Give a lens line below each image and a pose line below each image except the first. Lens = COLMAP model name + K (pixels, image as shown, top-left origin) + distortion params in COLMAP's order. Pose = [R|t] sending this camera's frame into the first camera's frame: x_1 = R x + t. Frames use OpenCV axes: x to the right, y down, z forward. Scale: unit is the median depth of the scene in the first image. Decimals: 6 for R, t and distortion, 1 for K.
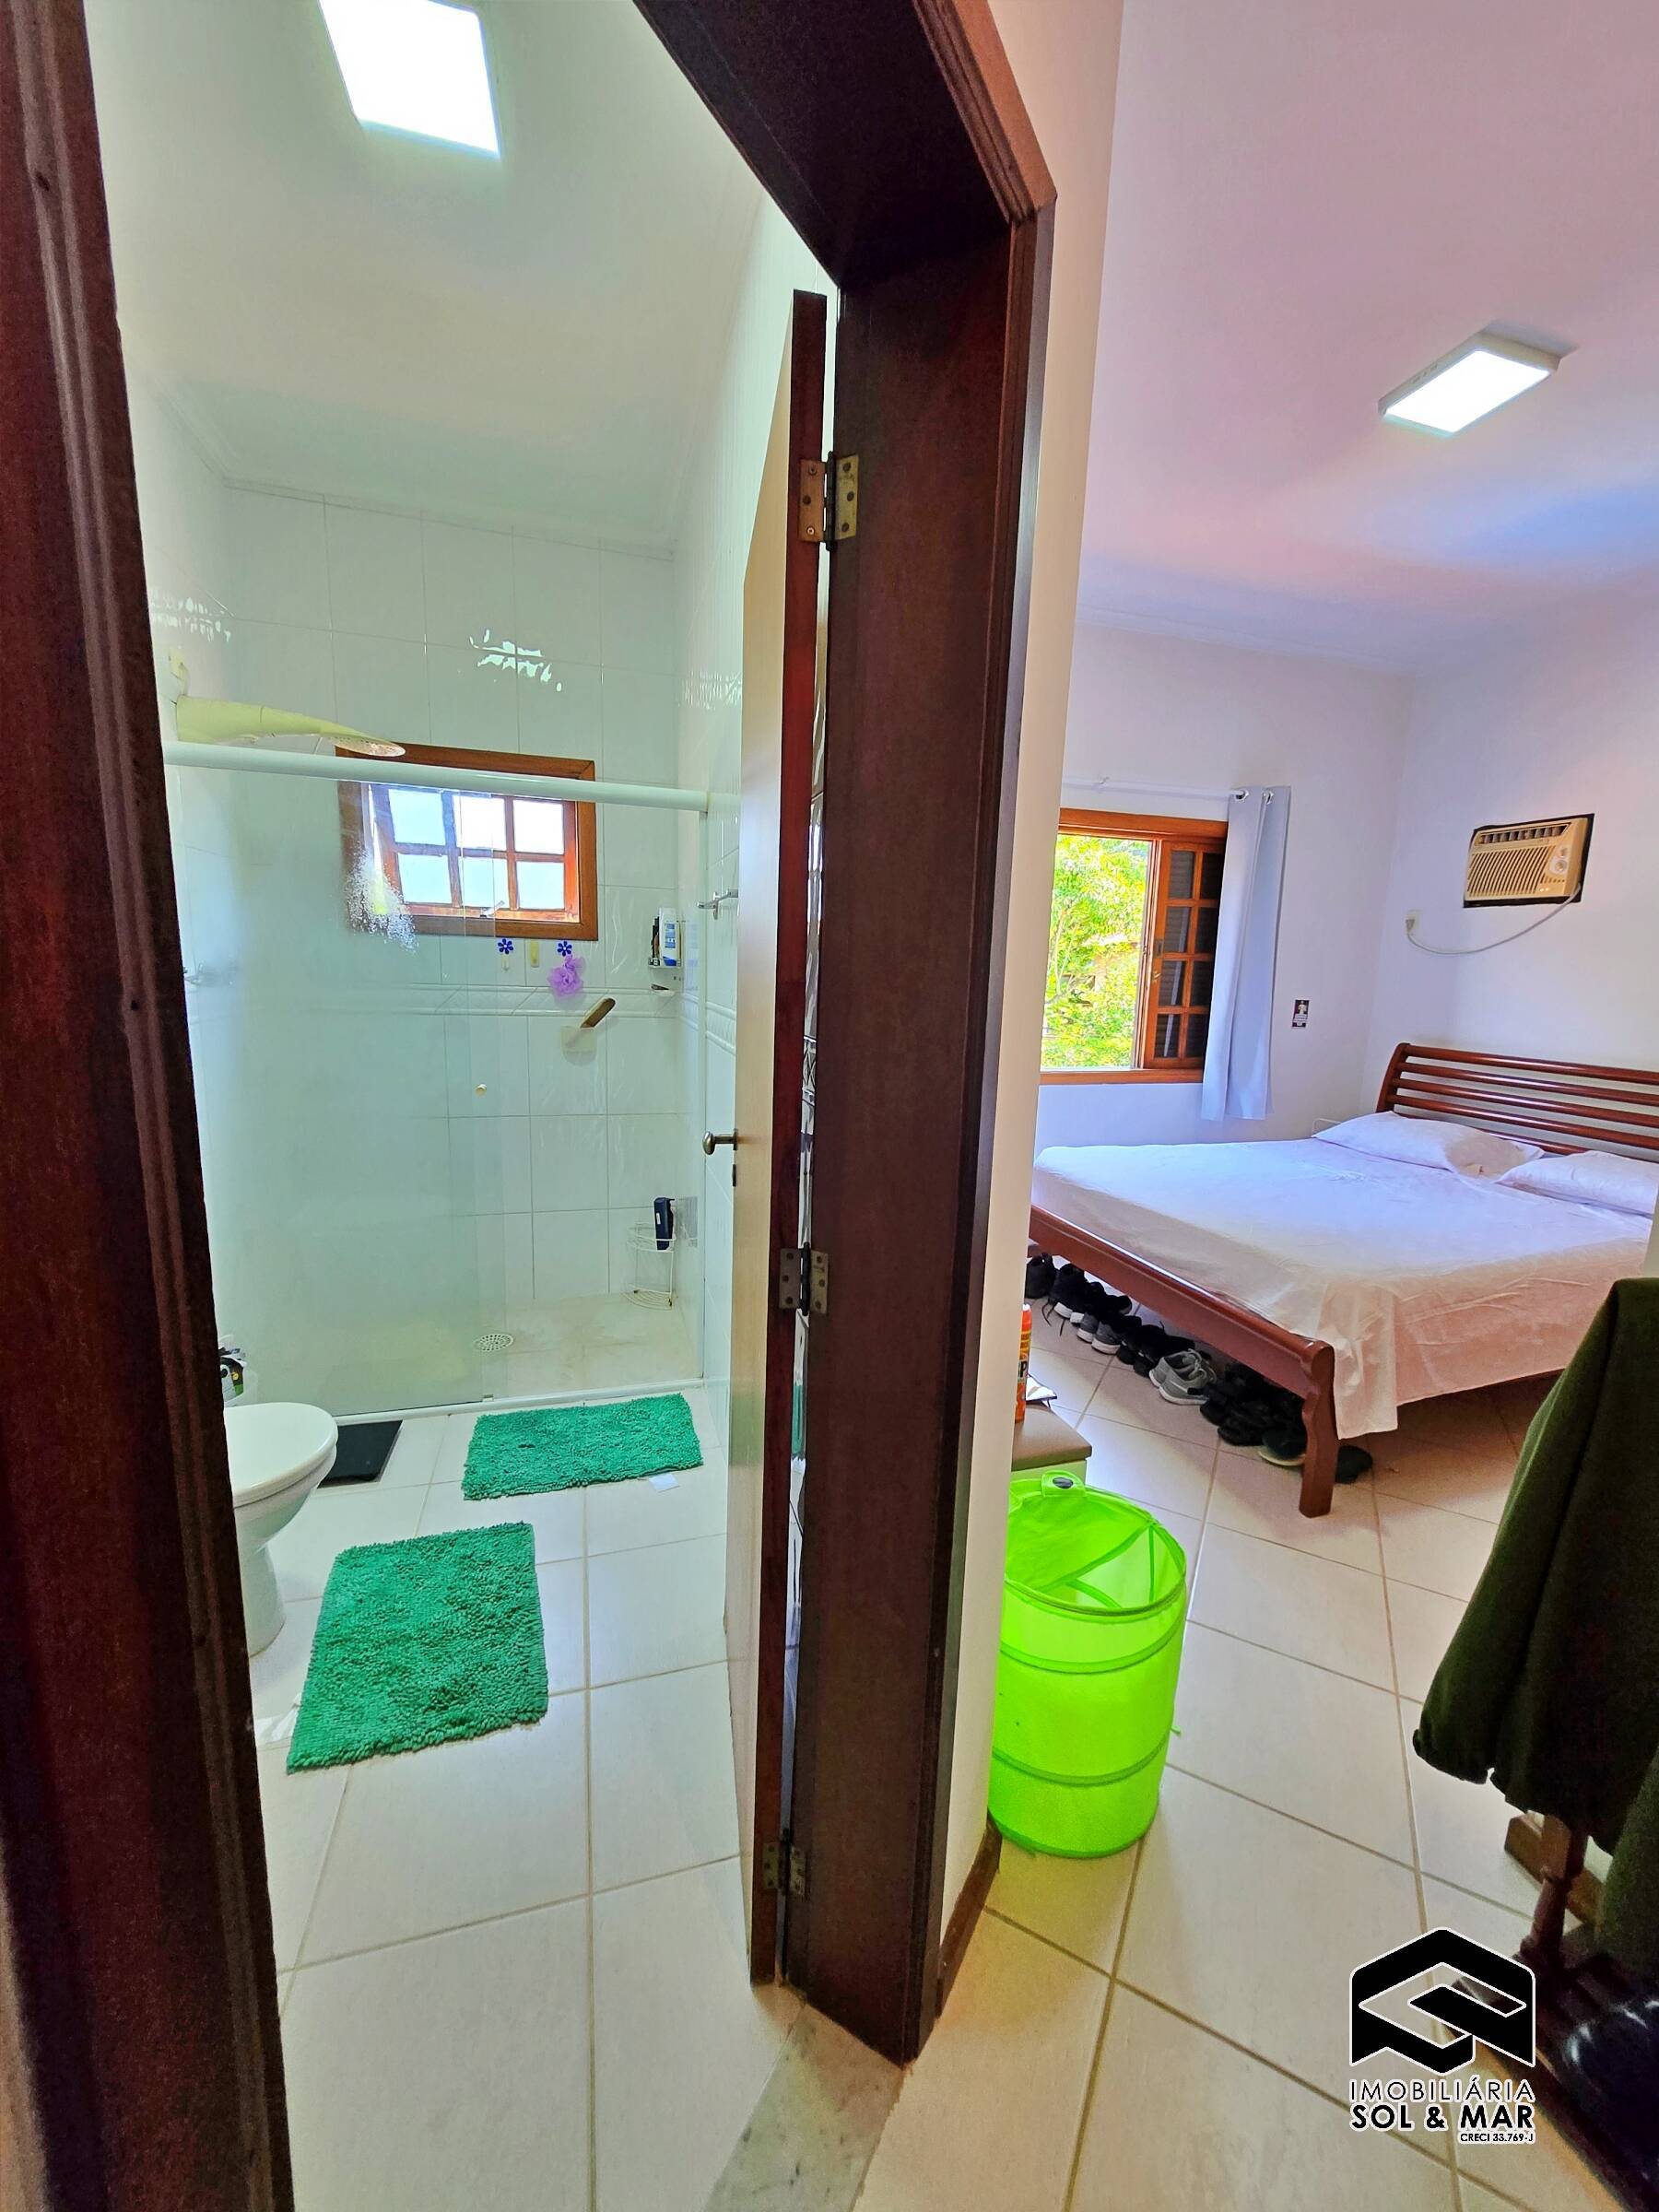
lens RADIAL K [[877.6, 0, 829.5], [0, 877.6, 1106.0], [0, 0, 1]] dist [0.001987, -0.000124]
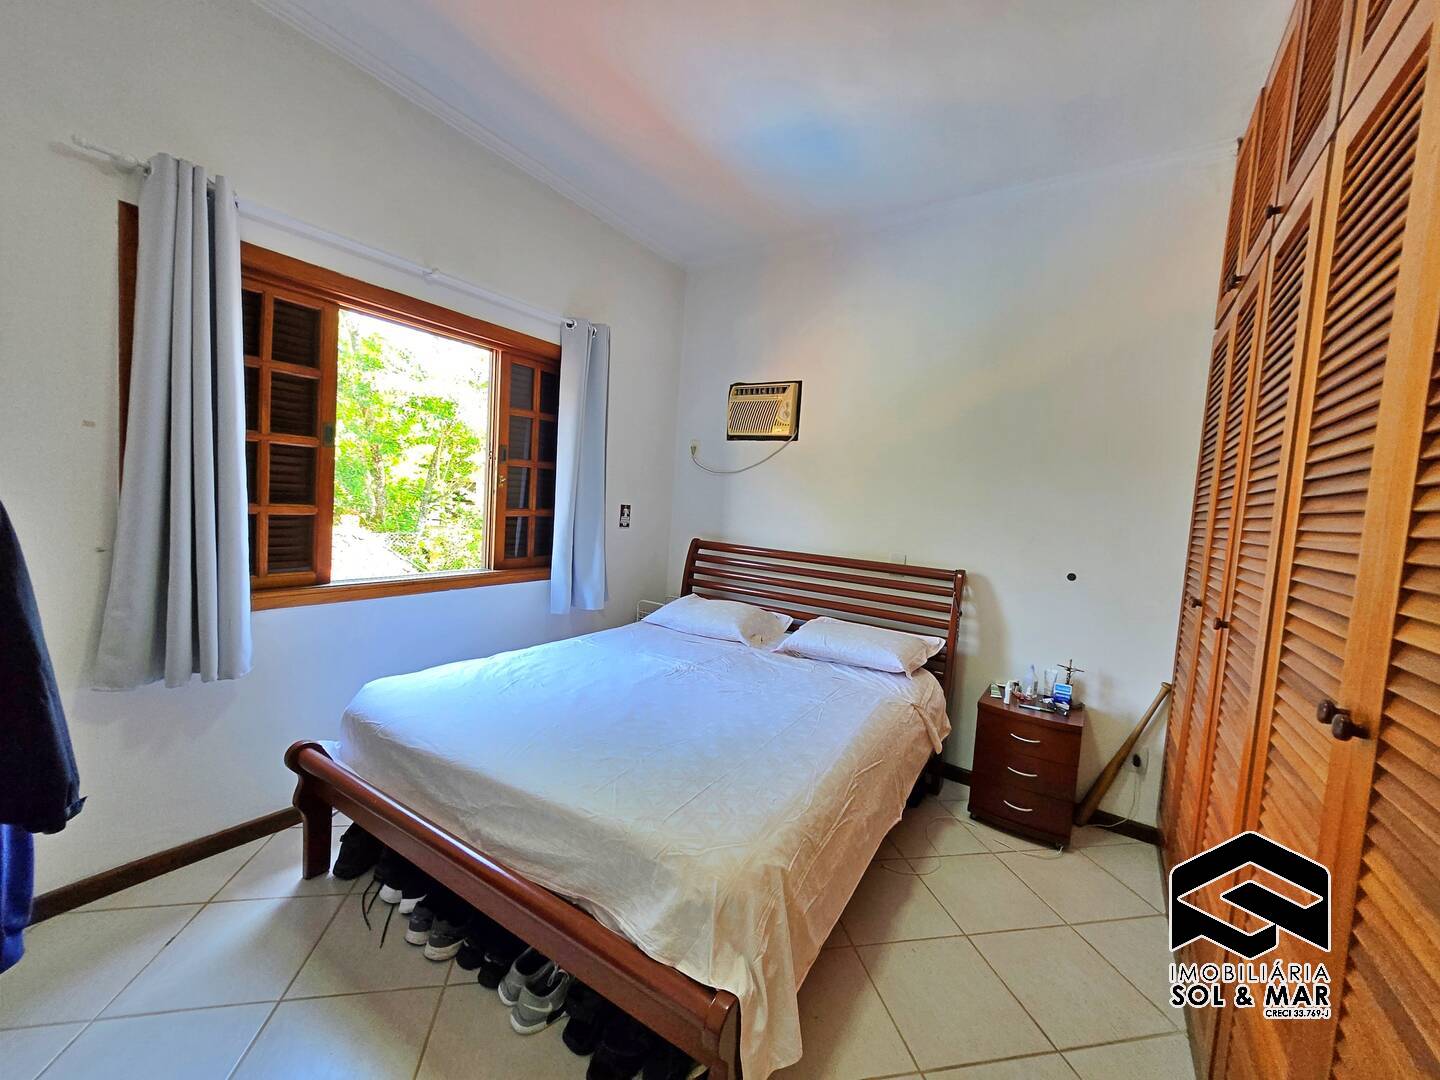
lens RADIAL K [[562.7, 0, 727.2], [0, 562.7, 533.4], [0, 0, 1]] dist [0.002844, 0.000230]
pose [[0.762667, -0.018797, 0.646518, 0.146330], [0.058537, 0.997481, -0.040052, -0.044065], [-0.644137, 0.068392, 0.761847, 0.332381]]
